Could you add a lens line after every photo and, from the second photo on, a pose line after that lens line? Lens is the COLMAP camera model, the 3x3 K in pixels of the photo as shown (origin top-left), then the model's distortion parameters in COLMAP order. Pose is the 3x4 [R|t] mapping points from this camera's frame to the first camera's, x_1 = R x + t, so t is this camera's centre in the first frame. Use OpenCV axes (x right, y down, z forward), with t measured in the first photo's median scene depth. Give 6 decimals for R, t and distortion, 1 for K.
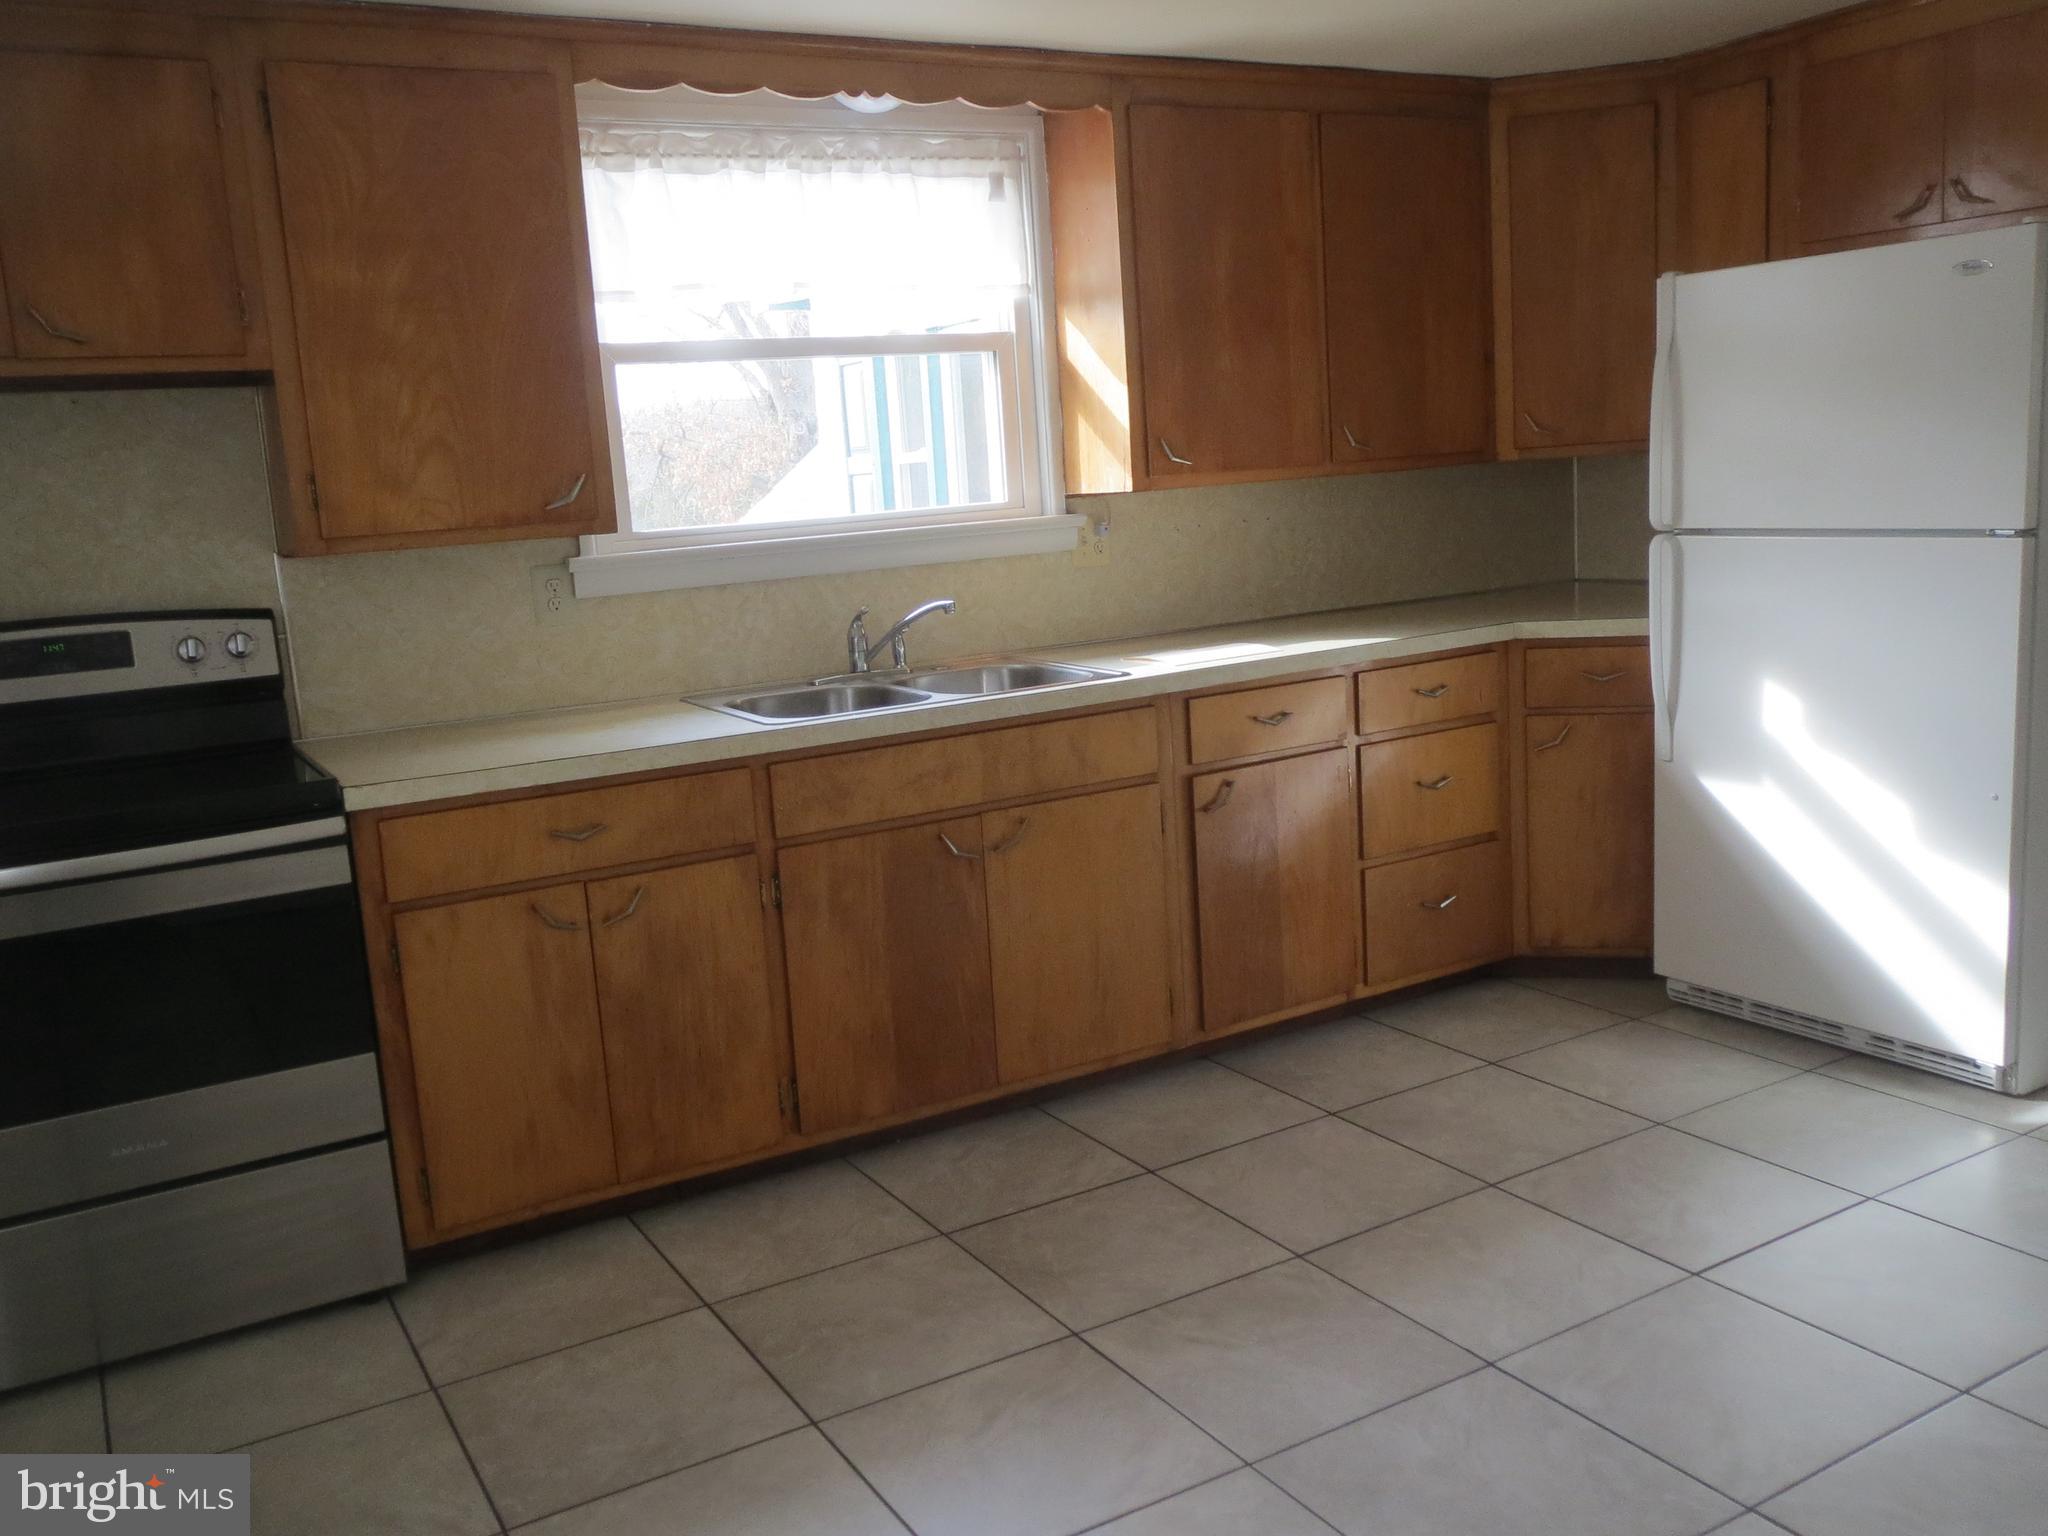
lens RADIAL K [[1733.3, 0, 1015.4], [0, 1733.3, 770.9], [0, 0, 1]] dist [-0.021812, 0.014719]
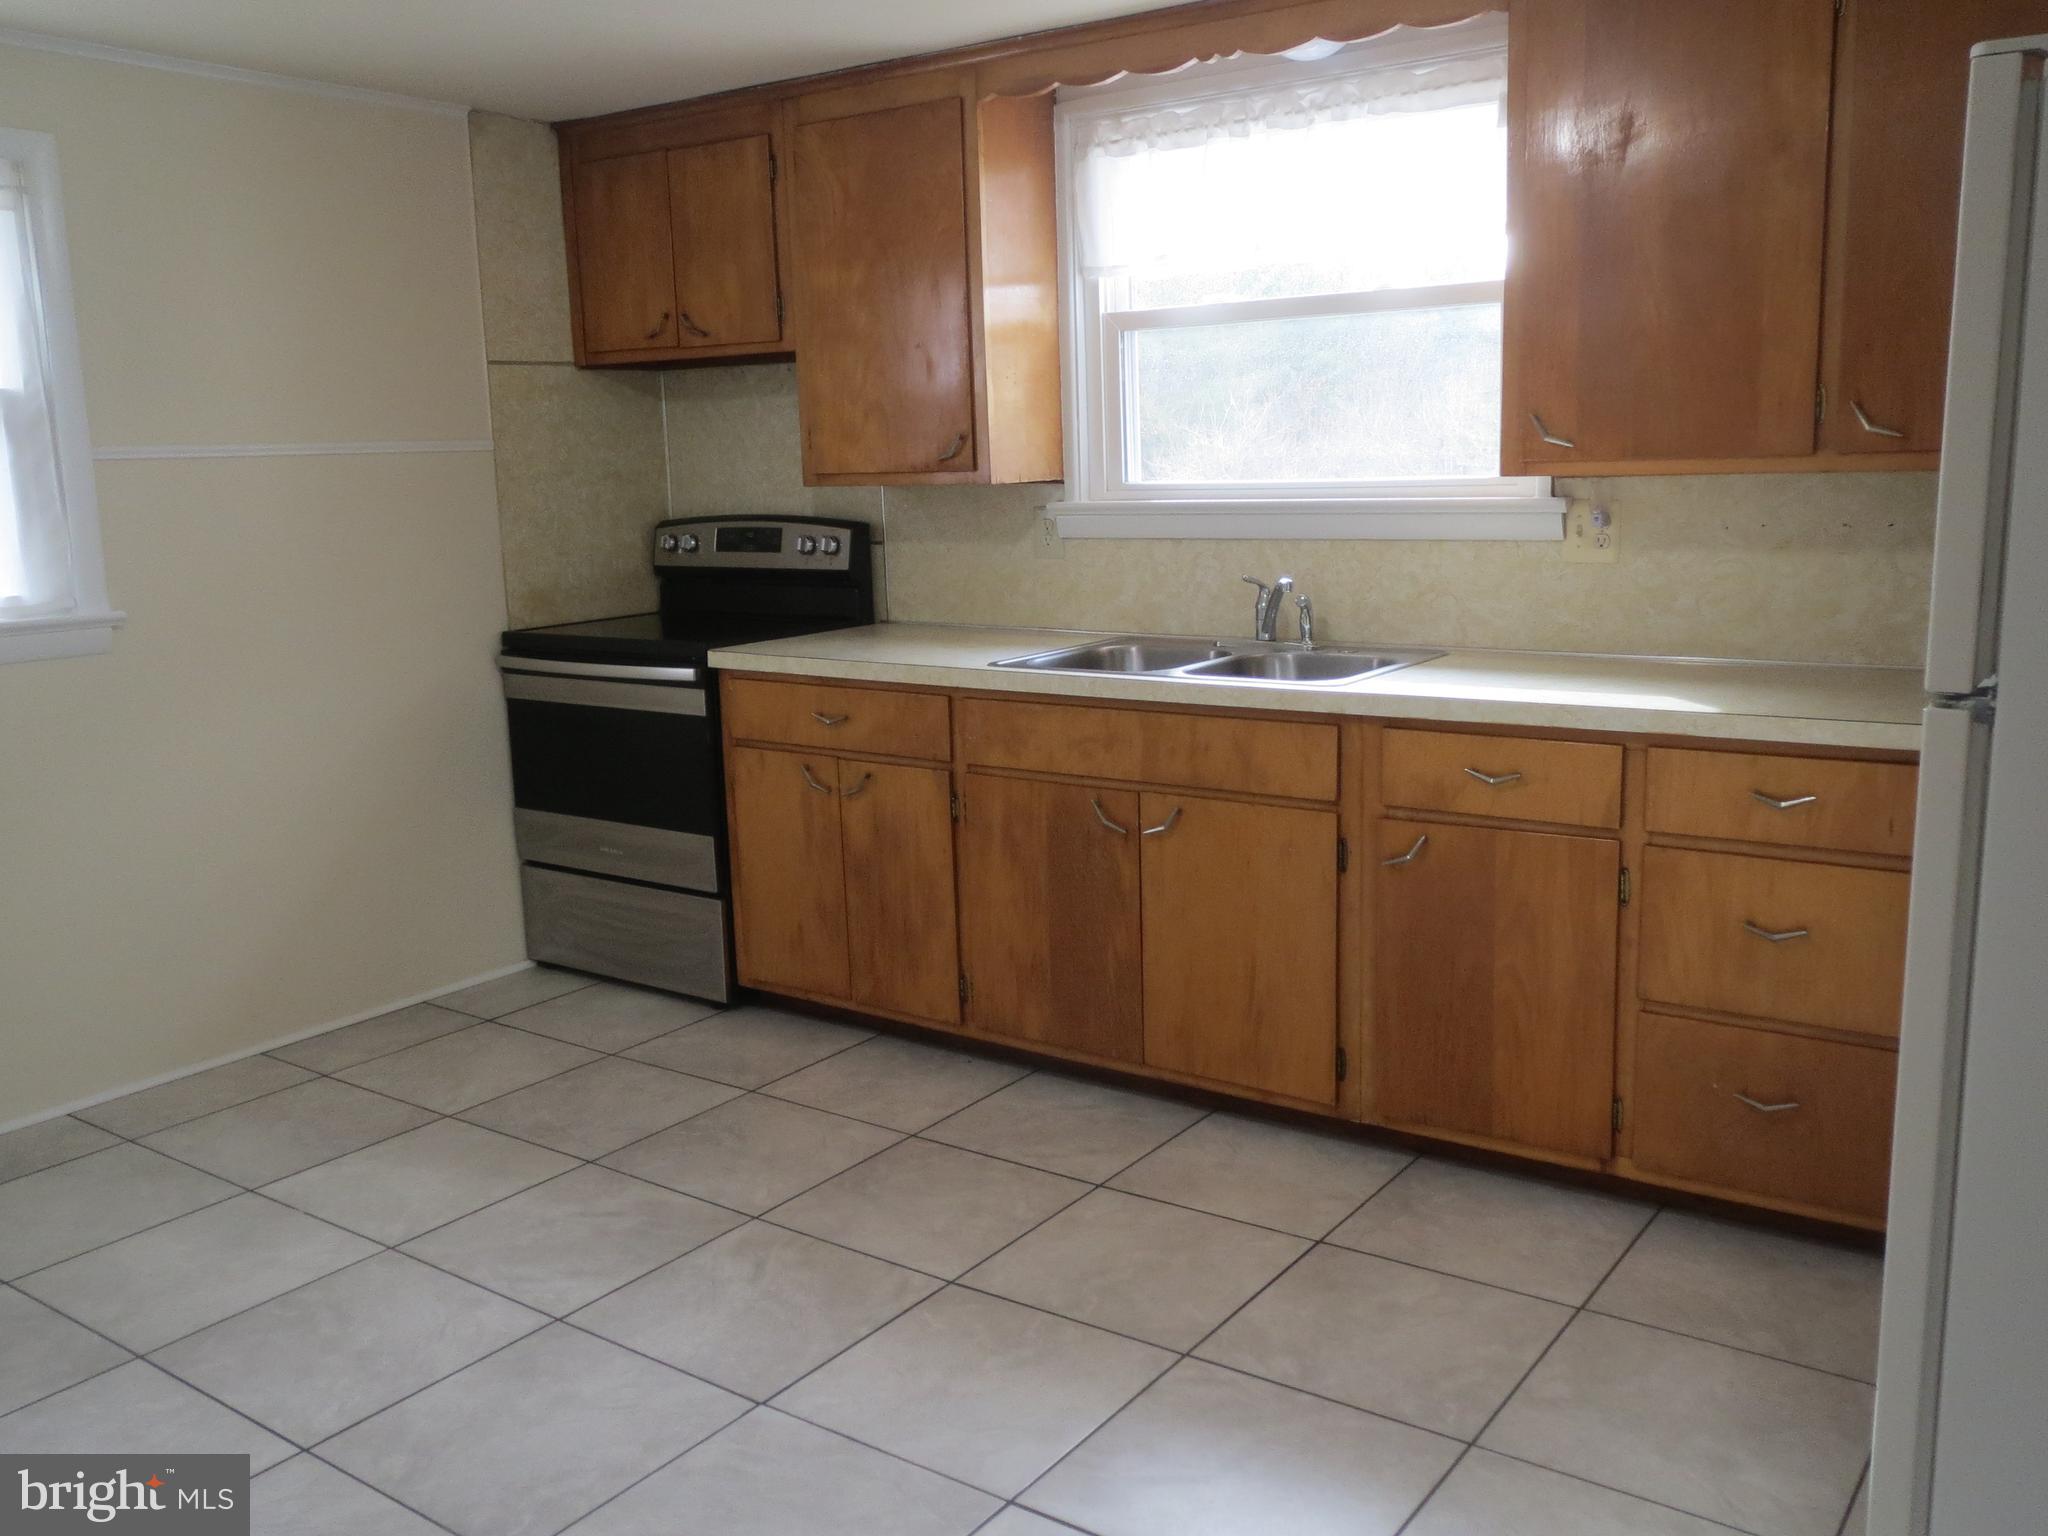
lens RADIAL K [[1733.3, 0, 1015.4], [0, 1733.3, 770.9], [0, 0, 1]] dist [-0.021812, 0.014719]
pose [[0.409113, 0.216626, -0.886397, 0.871008], [-0.158785, 0.973492, 0.164624, -0.146137], [0.898562, 0.073397, 0.432665, 0.527678]]
